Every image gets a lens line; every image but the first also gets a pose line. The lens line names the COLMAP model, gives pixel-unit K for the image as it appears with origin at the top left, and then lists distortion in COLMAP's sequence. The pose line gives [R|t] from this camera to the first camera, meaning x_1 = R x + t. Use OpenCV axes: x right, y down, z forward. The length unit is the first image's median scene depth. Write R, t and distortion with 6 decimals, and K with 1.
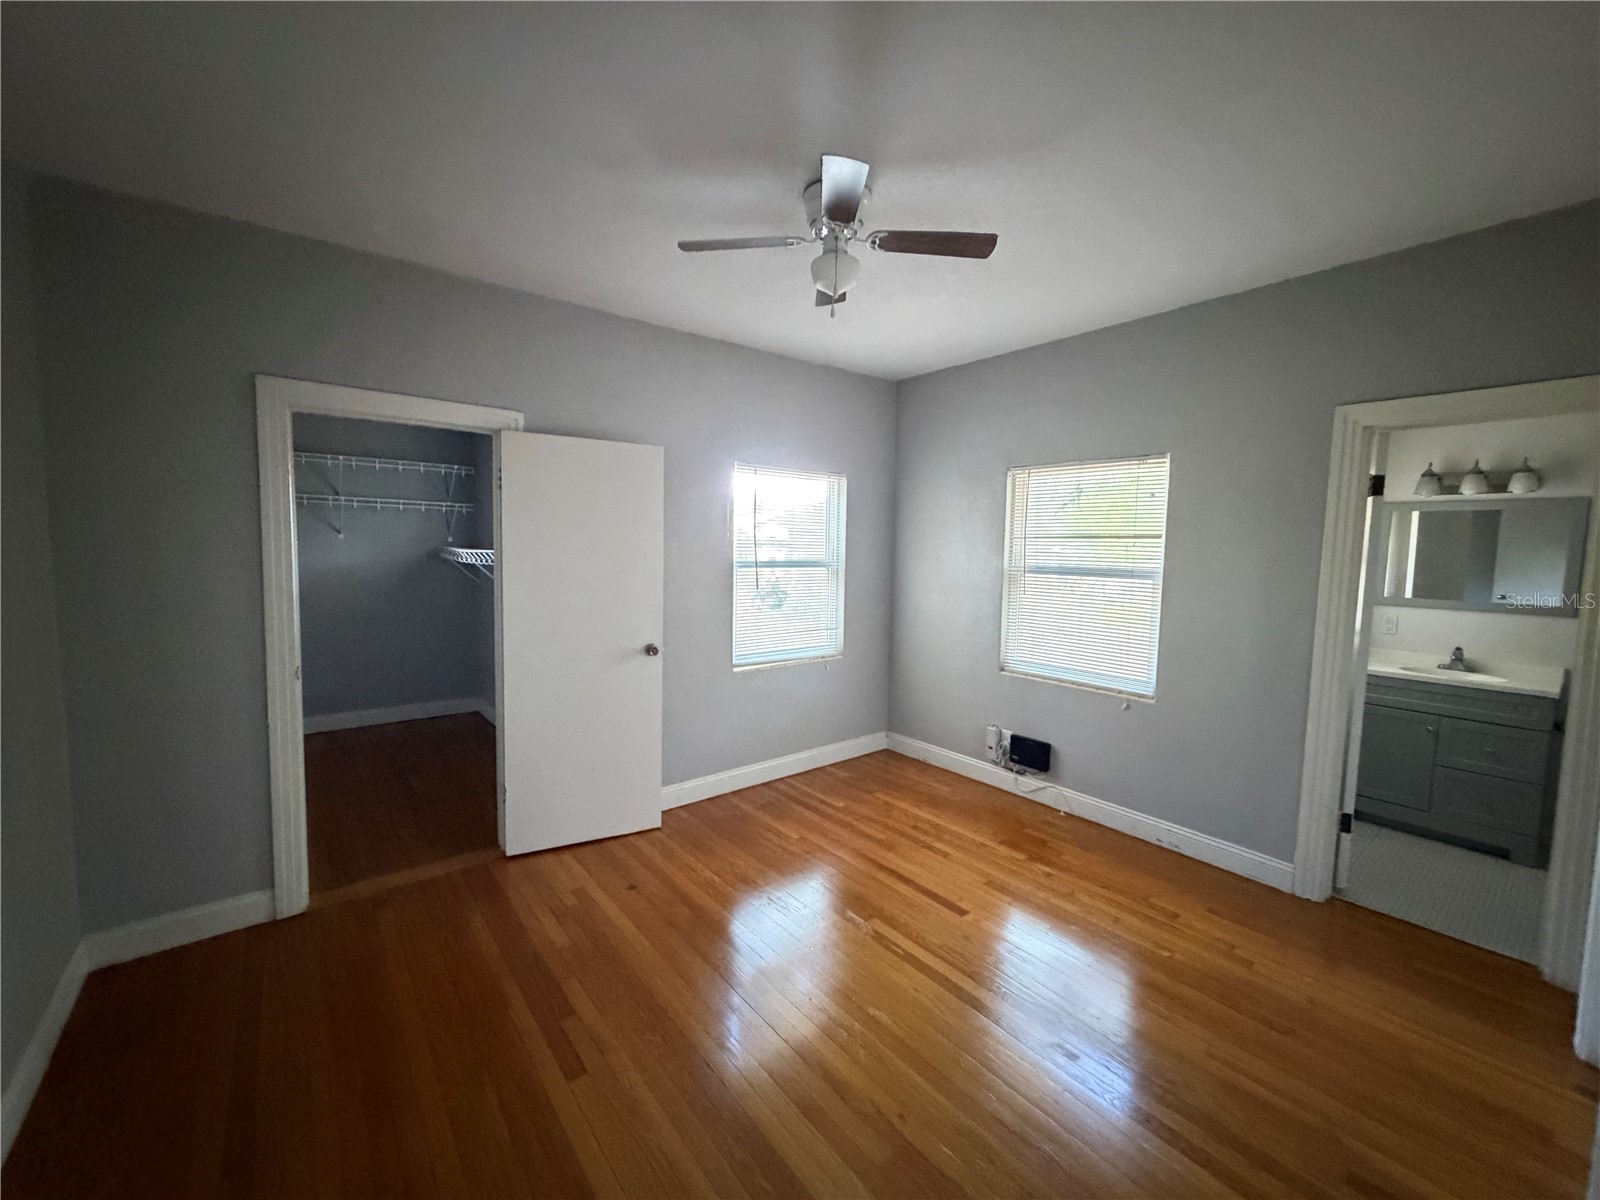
lens RADIAL K [[637.2, 0, 787.6], [0, 637.2, 593.7], [0, 0, 1]] dist [-0.001703, 0.000876]
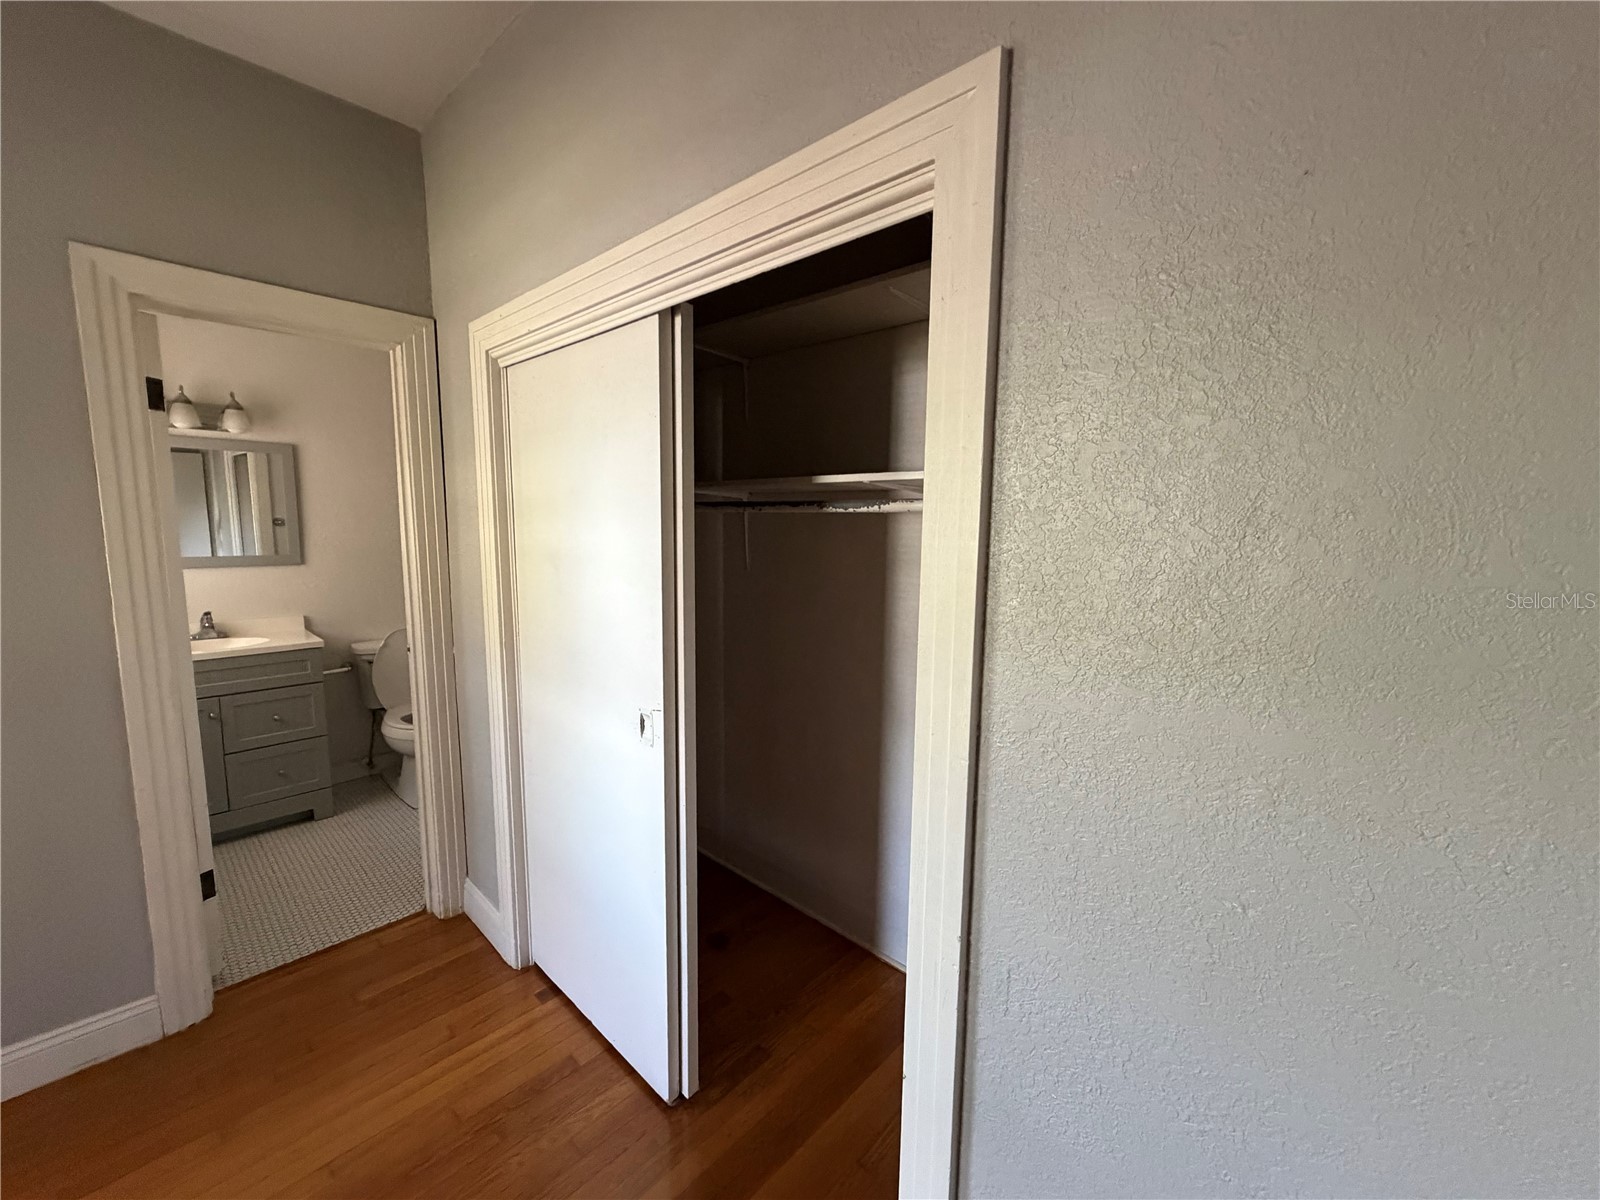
lens RADIAL K [[637.2, 0, 797.3], [0, 637.2, 599.7], [0, 0, 1]] dist [-0.001703, 0.000876]
pose [[-0.153036, -0.146362, 0.977322, 0.116800], [0.060412, 0.985736, 0.157082, -0.018792], [-0.986372, 0.083081, -0.142011, 0.367248]]
